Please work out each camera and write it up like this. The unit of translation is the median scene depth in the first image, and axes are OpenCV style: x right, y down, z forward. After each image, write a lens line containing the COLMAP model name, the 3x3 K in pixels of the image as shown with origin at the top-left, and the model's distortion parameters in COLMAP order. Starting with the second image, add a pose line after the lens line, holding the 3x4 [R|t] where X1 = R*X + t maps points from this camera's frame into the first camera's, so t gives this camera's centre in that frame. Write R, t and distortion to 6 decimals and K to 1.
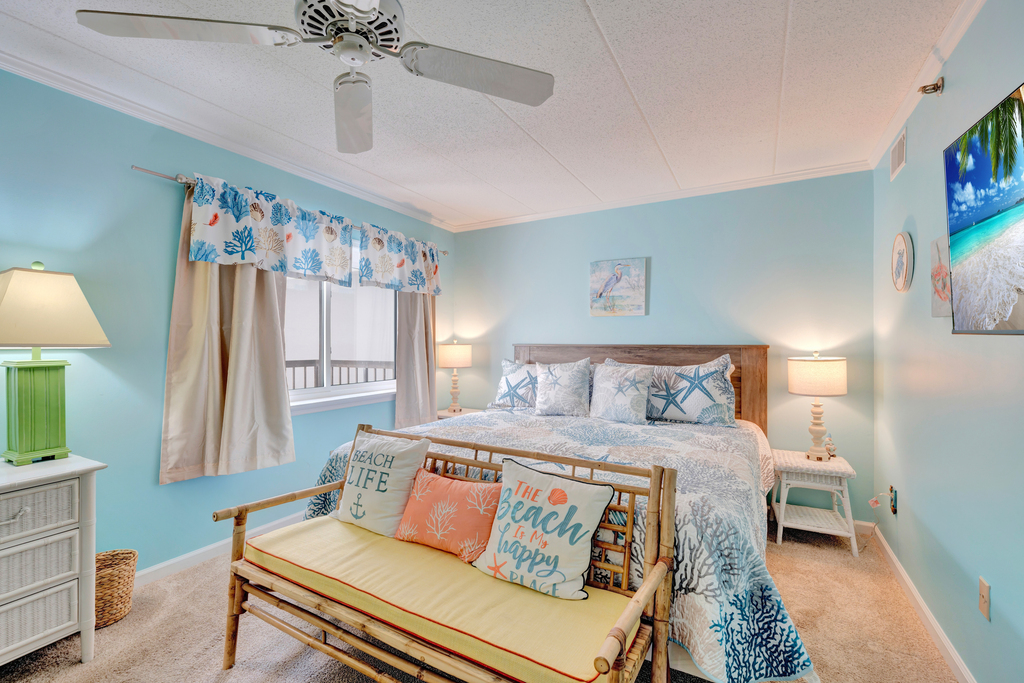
lens RADIAL K [[432.5, 0, 518.4], [0, 432.5, 335.7], [0, 0, 1]] dist [-0.000114, -0.000177]
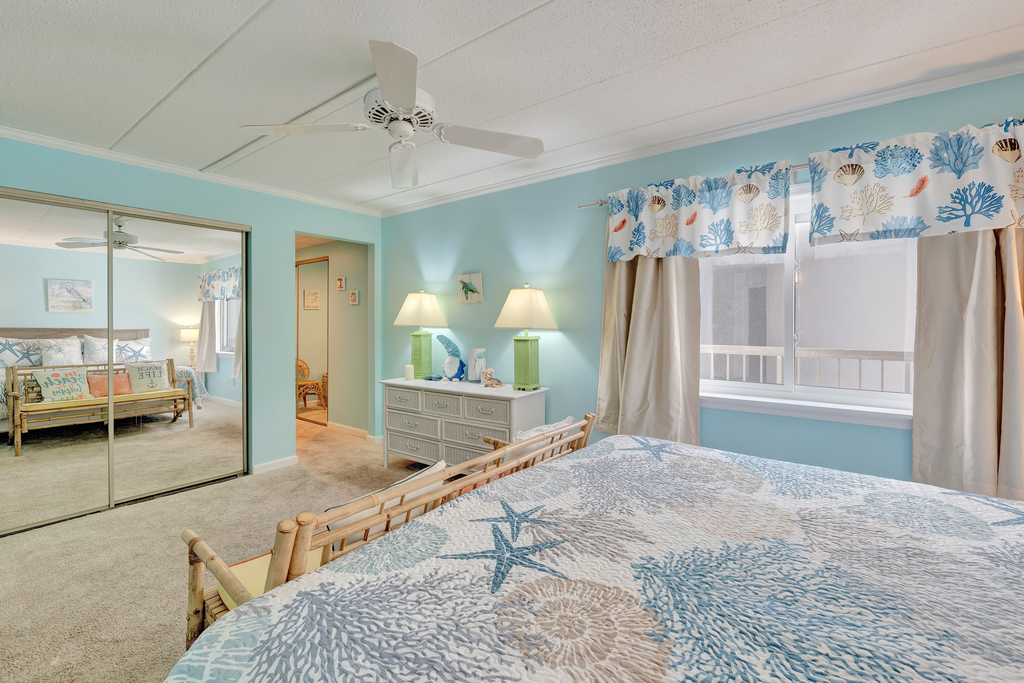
lens RADIAL K [[432.5, 0, 518.4], [0, 432.5, 335.7], [0, 0, 1]] dist [-0.000114, -0.000177]
pose [[-0.119306, 0.004910, -0.992845, 0.384147], [-0.002651, 0.999983, 0.005264, 0.025198], [0.992854, 0.003260, -0.119291, 0.619933]]
